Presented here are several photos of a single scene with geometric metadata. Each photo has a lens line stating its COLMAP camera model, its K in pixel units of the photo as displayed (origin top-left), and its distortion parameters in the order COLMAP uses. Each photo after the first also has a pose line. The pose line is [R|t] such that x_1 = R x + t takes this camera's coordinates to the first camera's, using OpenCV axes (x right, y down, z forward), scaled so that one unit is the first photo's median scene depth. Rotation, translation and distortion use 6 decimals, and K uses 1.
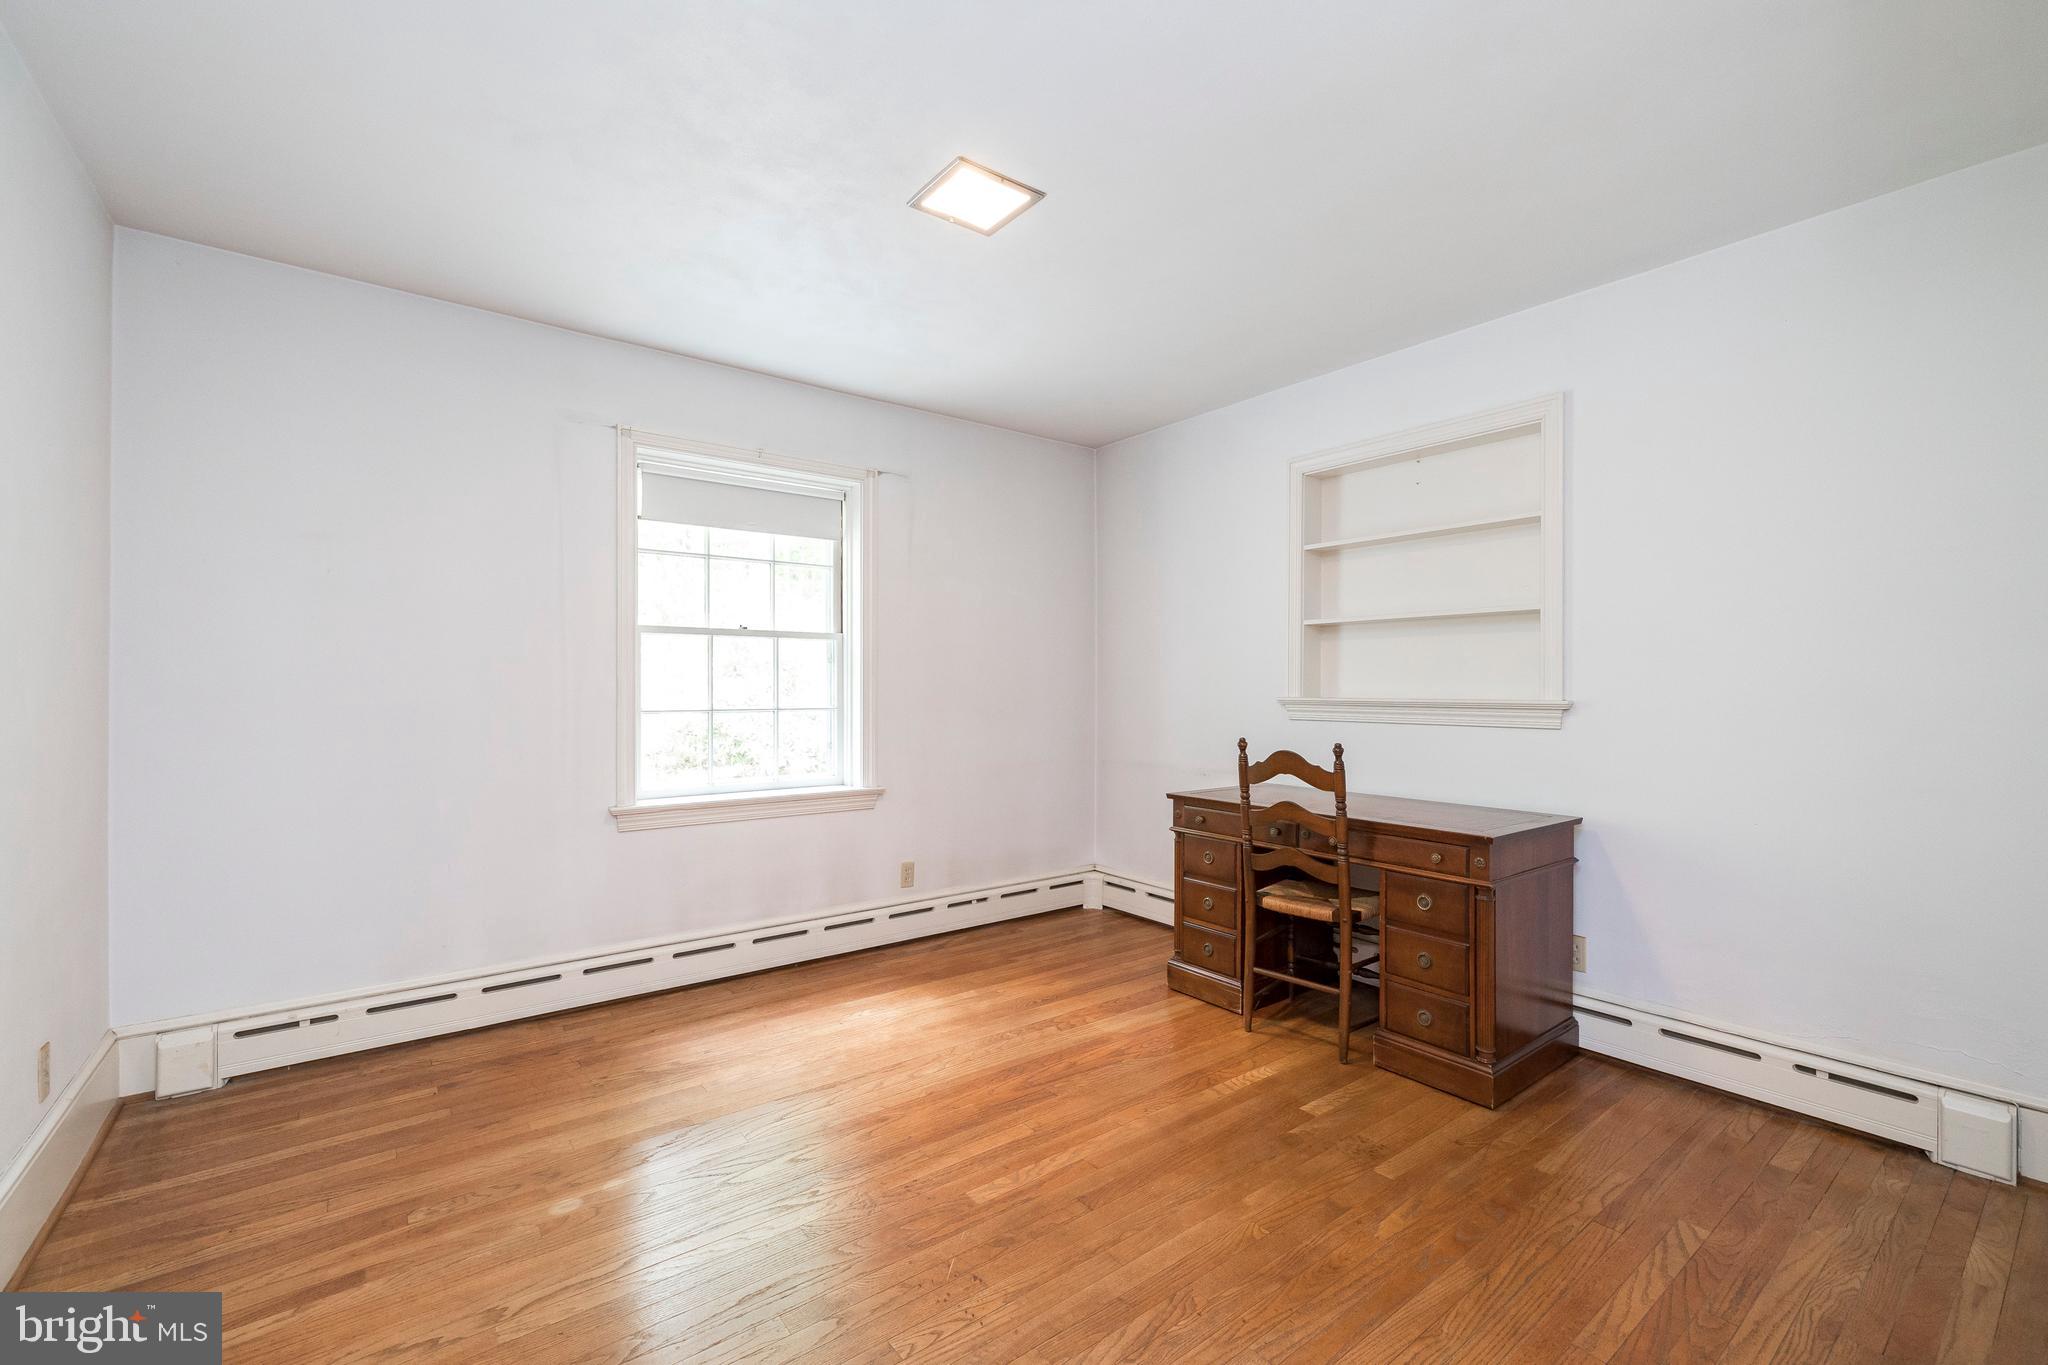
lens RADIAL K [[858.9, 0, 1031.7], [0, 858.9, 686.3], [0, 0, 1]] dist [-0.002268, 0.001519]
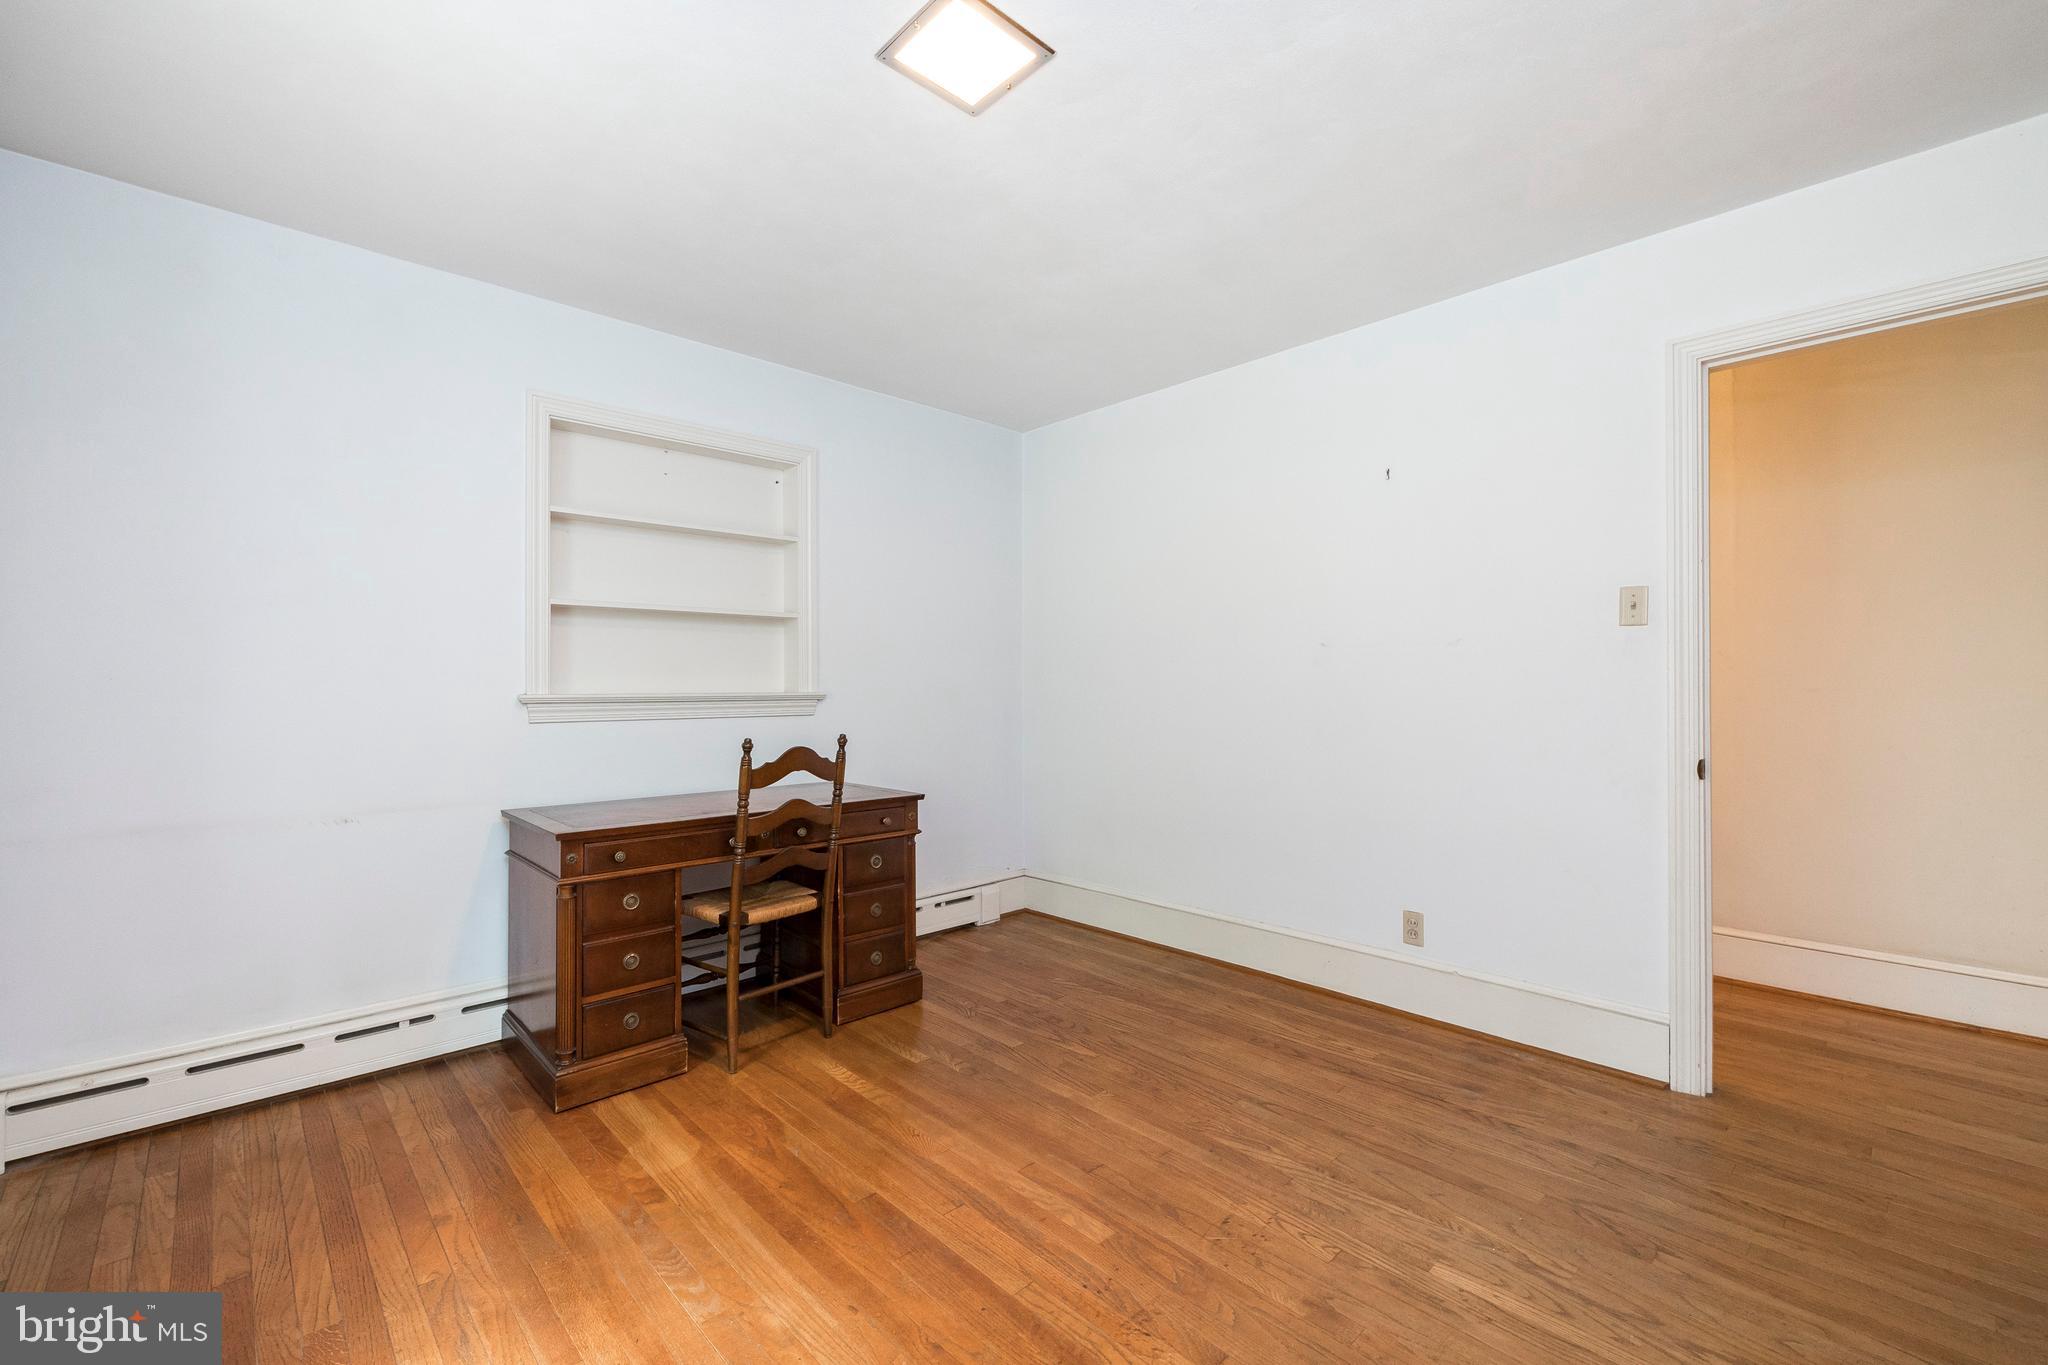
lens RADIAL K [[858.9, 0, 1031.0], [0, 858.9, 679.1], [0, 0, 1]] dist [-0.002268, 0.001519]
pose [[-0.097328, 0.002433, 0.995249, -0.707460], [0.000760, 0.999997, -0.002371, 0.001090], [-0.995252, 0.000525, -0.097330, 0.847492]]
